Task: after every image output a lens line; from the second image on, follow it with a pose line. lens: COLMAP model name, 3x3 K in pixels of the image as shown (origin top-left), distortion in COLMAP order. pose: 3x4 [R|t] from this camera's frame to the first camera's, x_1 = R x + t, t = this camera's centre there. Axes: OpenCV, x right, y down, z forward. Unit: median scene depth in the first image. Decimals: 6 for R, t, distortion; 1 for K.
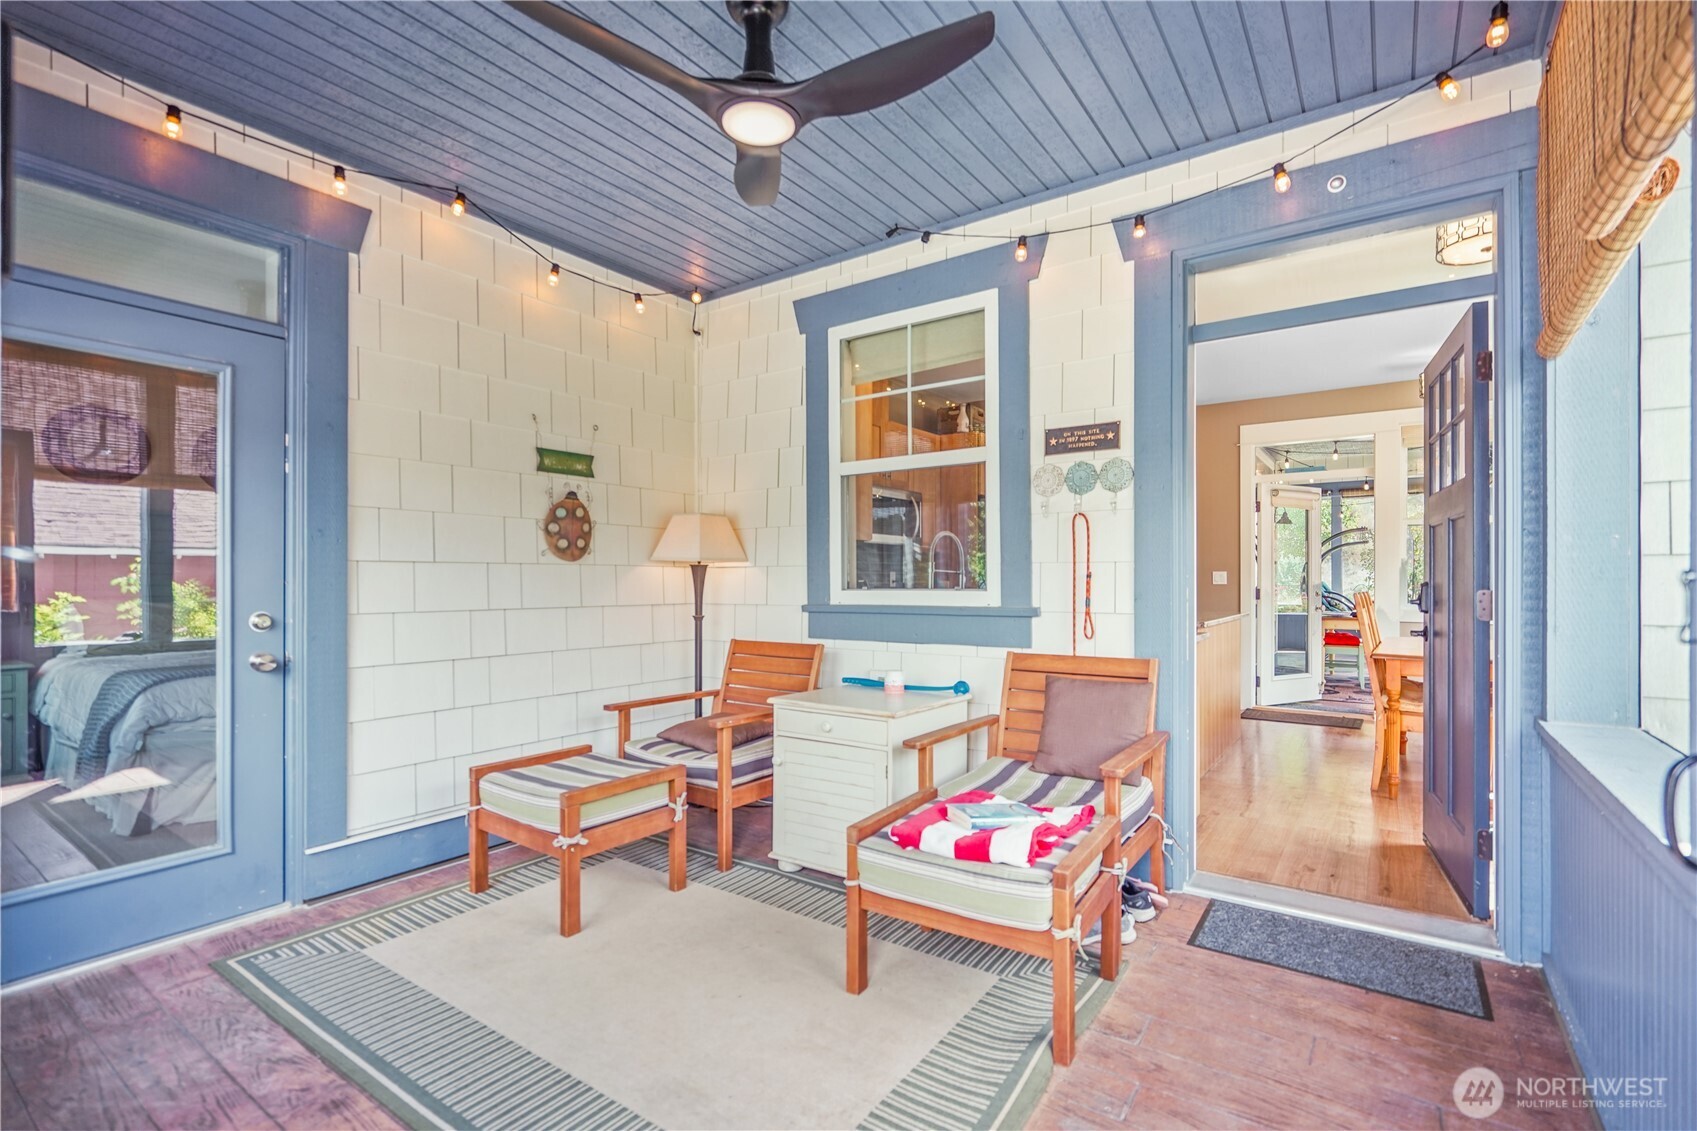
lens RADIAL K [[798.8, 0, 844.3], [0, 798.8, 580.4], [0, 0, 1]] dist [-0.007739, 0.002468]
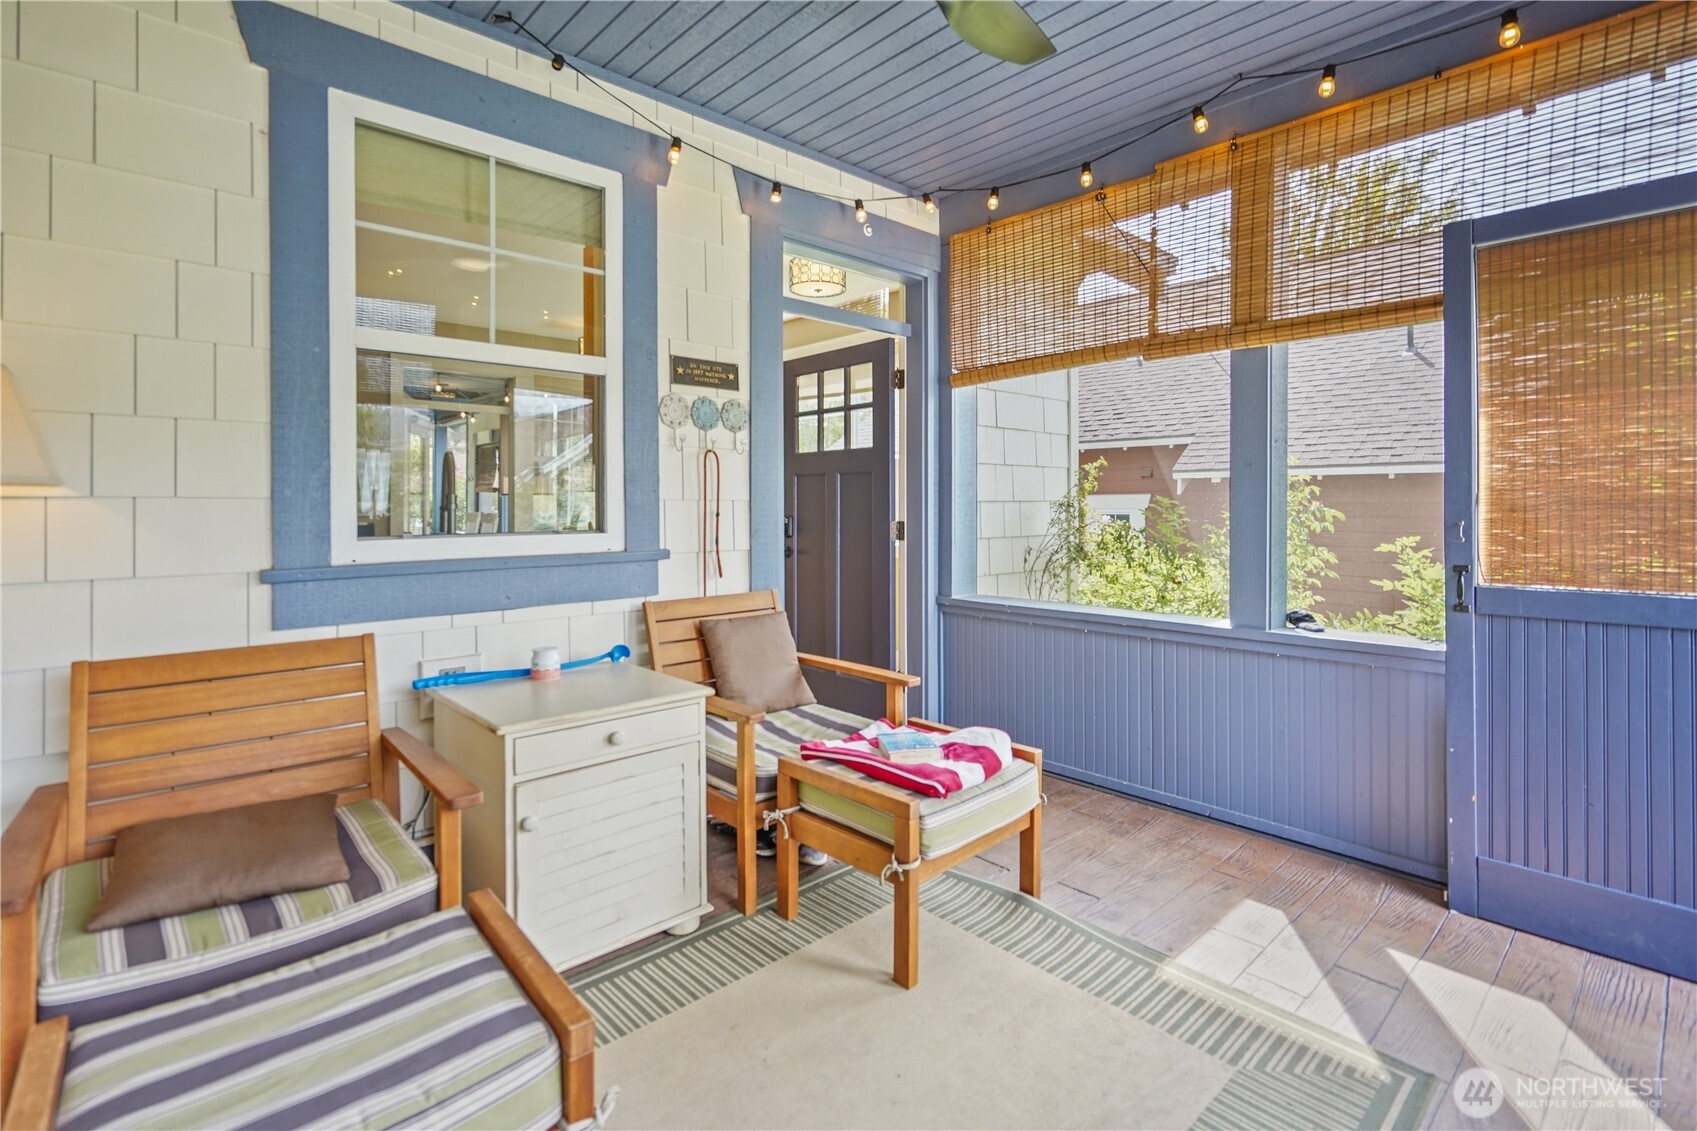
lens RADIAL K [[798.8, 0, 870.4], [0, 798.8, 497.2], [0, 0, 1]] dist [-0.007739, 0.002468]
pose [[0.182723, 0.008052, 0.983131, -0.946476], [-0.003276, 0.999966, -0.007581, -0.029207], [-0.983159, -0.001836, 0.182743, 0.941459]]
